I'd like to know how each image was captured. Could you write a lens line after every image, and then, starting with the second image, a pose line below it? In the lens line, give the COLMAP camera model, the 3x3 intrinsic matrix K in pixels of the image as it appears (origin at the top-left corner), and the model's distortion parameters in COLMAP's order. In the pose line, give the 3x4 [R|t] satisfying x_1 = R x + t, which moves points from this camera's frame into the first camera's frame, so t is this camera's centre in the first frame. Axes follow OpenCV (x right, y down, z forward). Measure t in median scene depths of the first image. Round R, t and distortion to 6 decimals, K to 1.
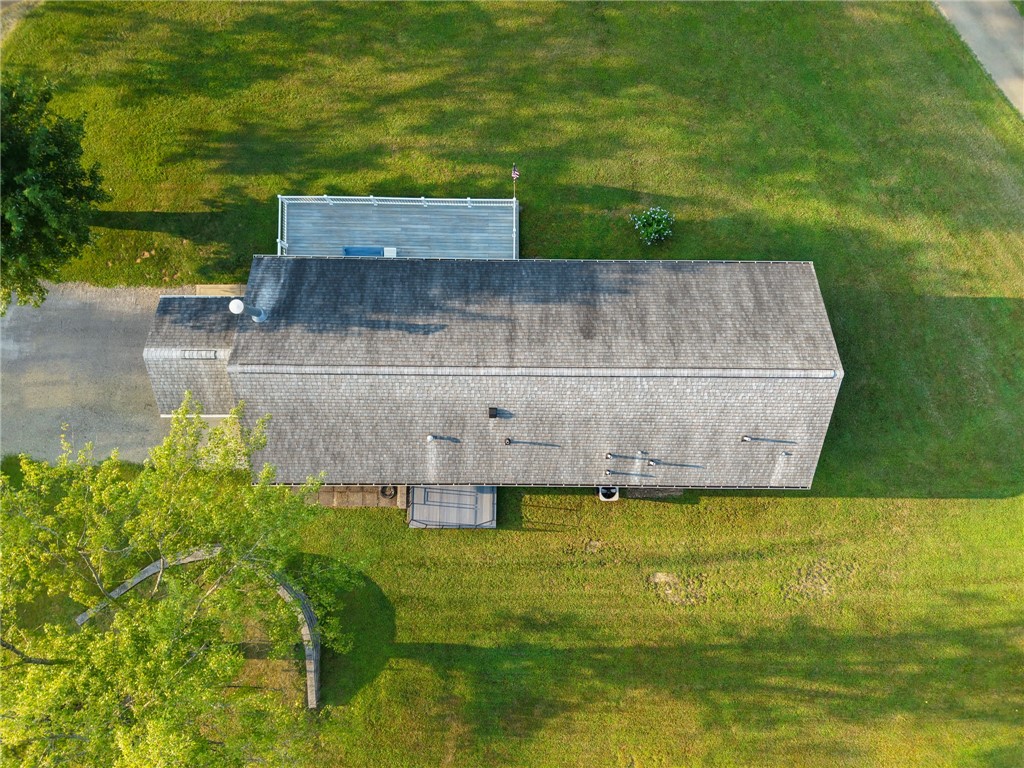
lens RADIAL K [[715.7, 0, 508.3], [0, 715.7, 381.6], [0, 0, 1]] dist [0.004886, -0.004091]
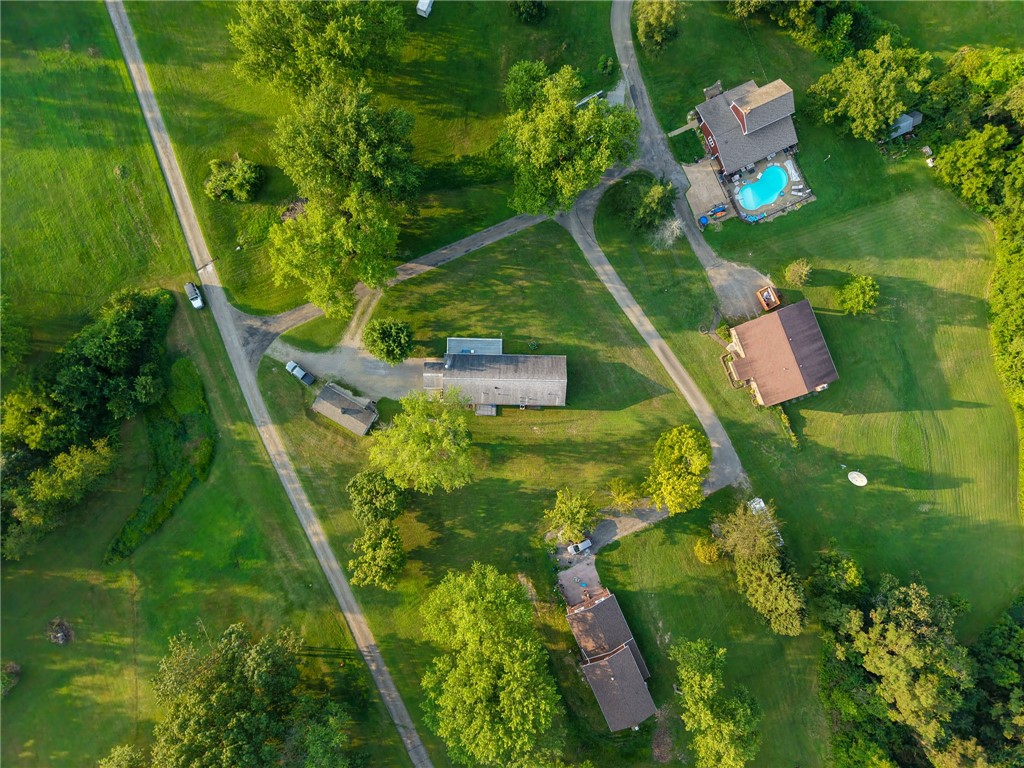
lens RADIAL K [[715.7, 0, 518.7], [0, 715.7, 386.0], [0, 0, 1]] dist [0.004886, -0.004091]
pose [[0.999917, 0.012722, 0.002121, 0.104214], [-0.012741, 0.999880, 0.008806, -0.011209], [-0.002009, -0.008832, 0.999959, -3.218580]]
